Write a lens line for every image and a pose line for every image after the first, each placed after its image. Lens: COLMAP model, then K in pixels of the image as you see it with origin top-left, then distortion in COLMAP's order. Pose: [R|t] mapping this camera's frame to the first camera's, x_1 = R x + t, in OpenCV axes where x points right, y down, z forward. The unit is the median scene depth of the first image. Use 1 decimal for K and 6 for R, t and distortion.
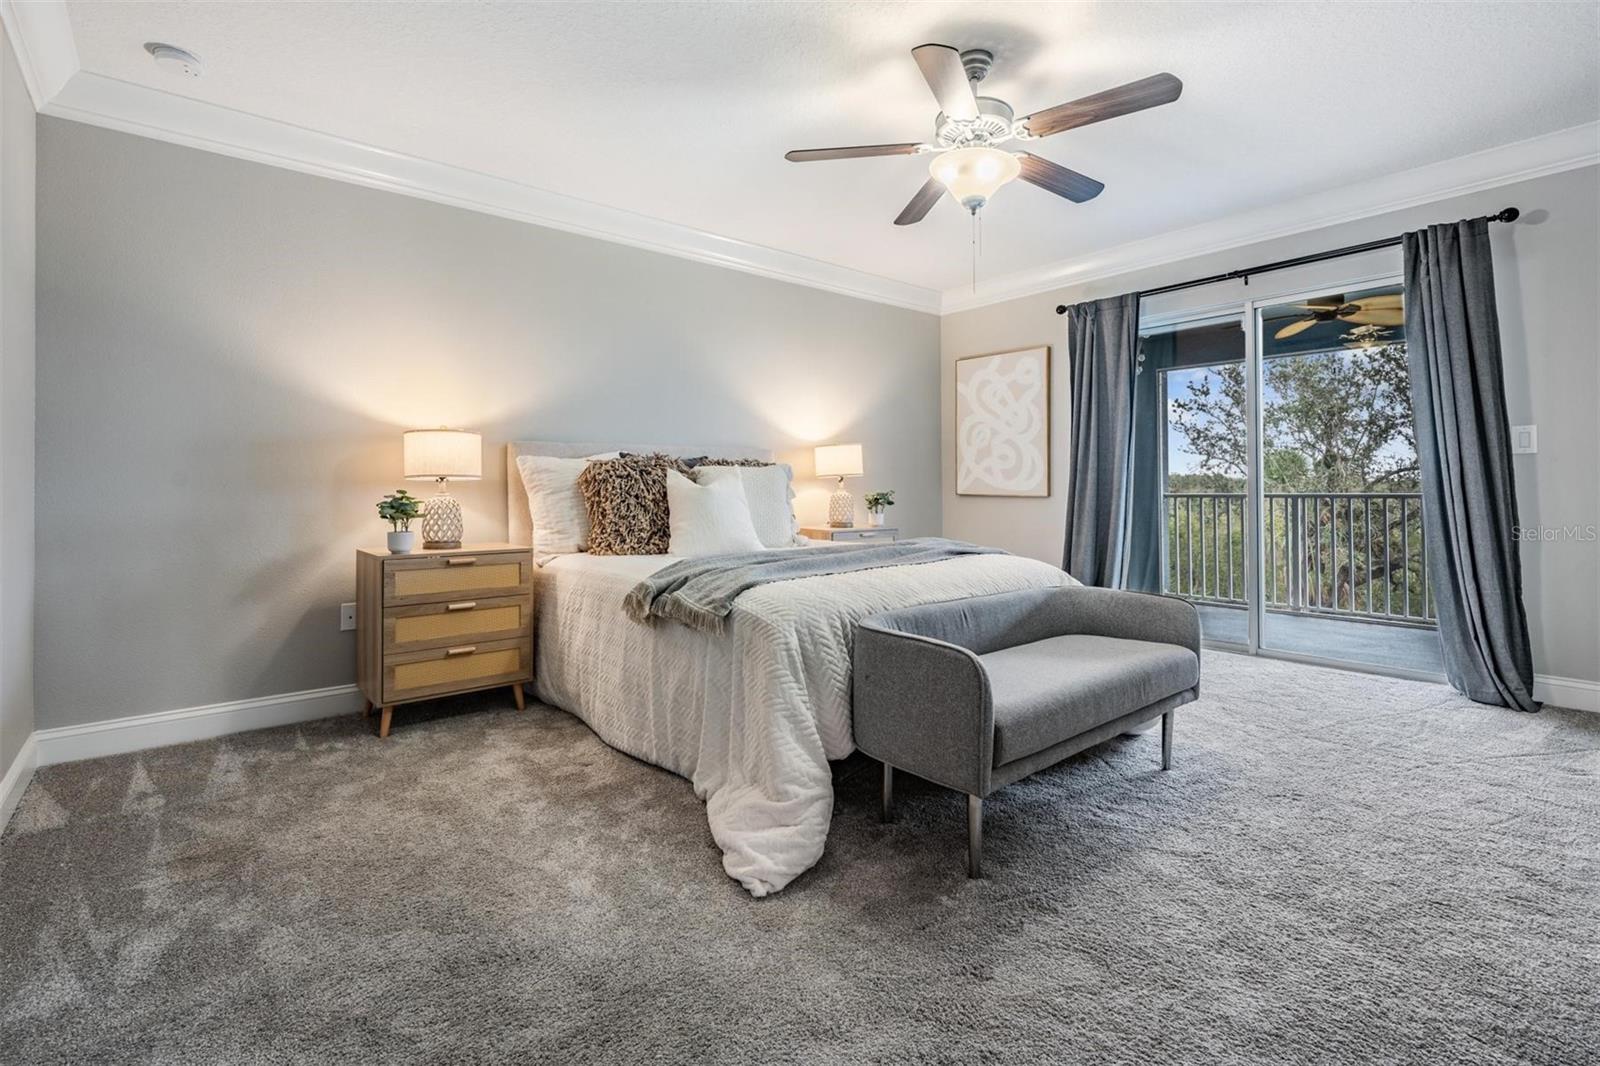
lens RADIAL K [[748.8, 0, 797.5], [0, 748.8, 482.4], [0, 0, 1]] dist [0.000909, 0.000027]
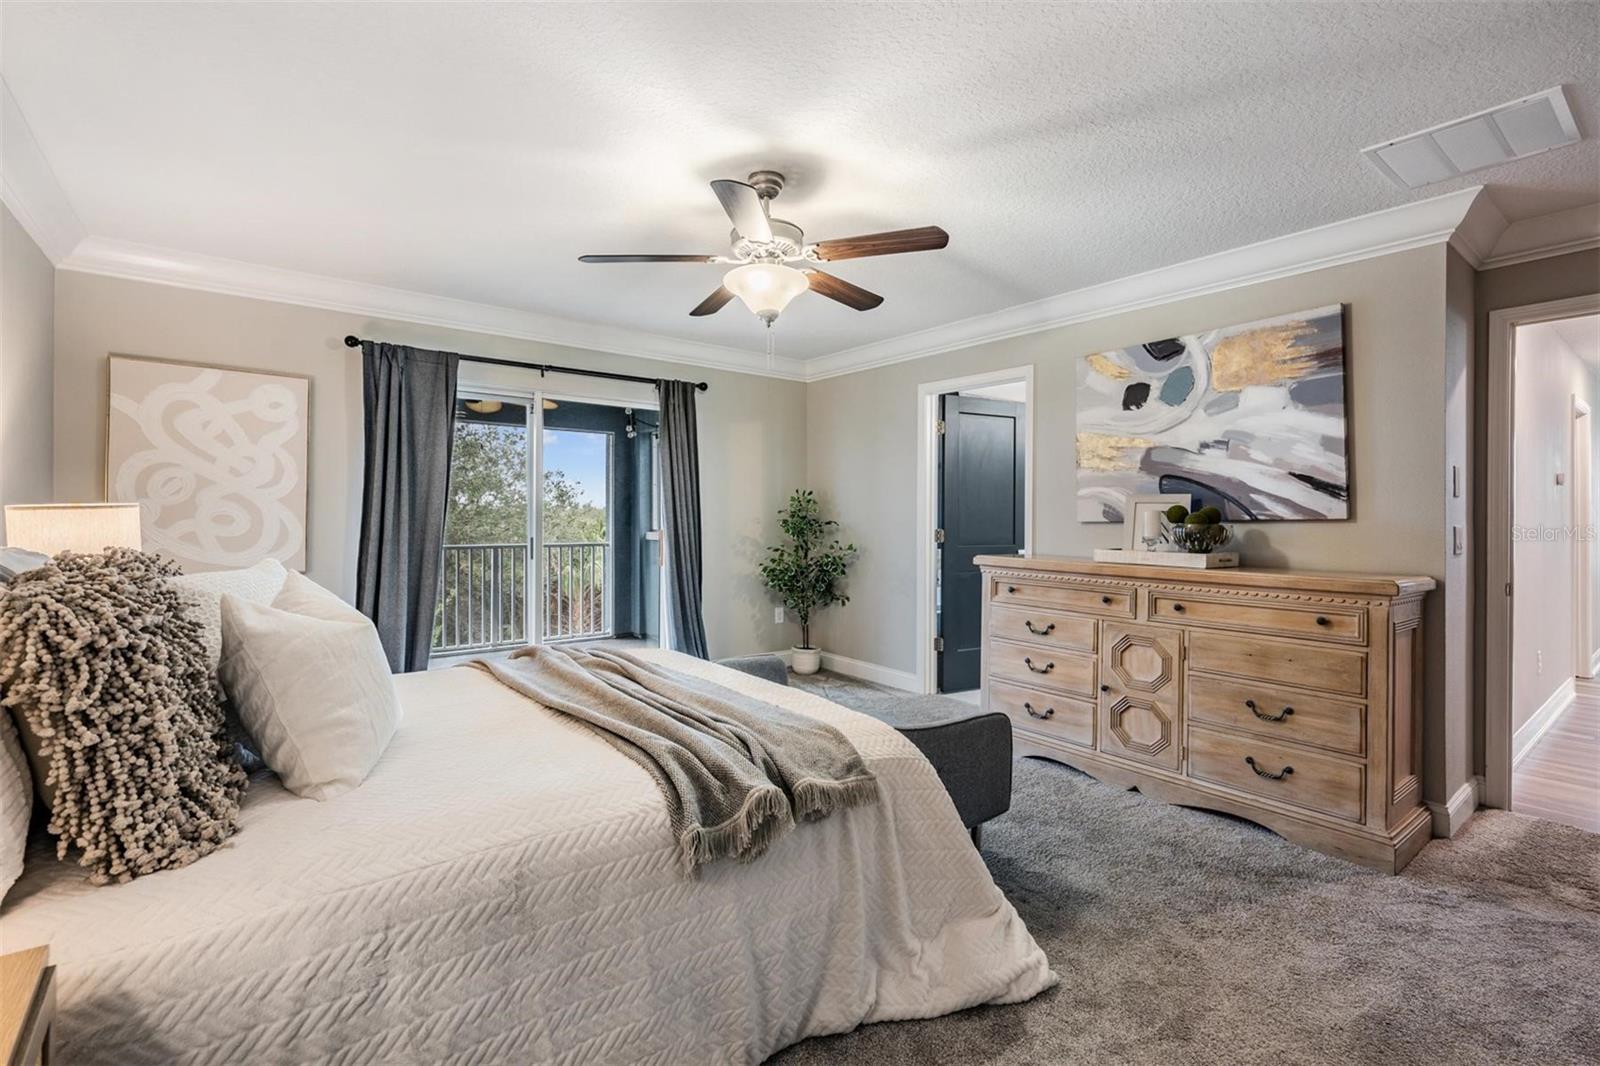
lens RADIAL K [[713.8, 0, 801.8], [0, 713.8, 511.7], [0, 0, 1]] dist [0.002068, 0.000426]
pose [[0.028929, 0.013332, 0.999493, -0.440153], [-0.013940, 0.999819, -0.012933, -0.046965], [-0.999484, -0.013558, 0.029109, 0.529528]]
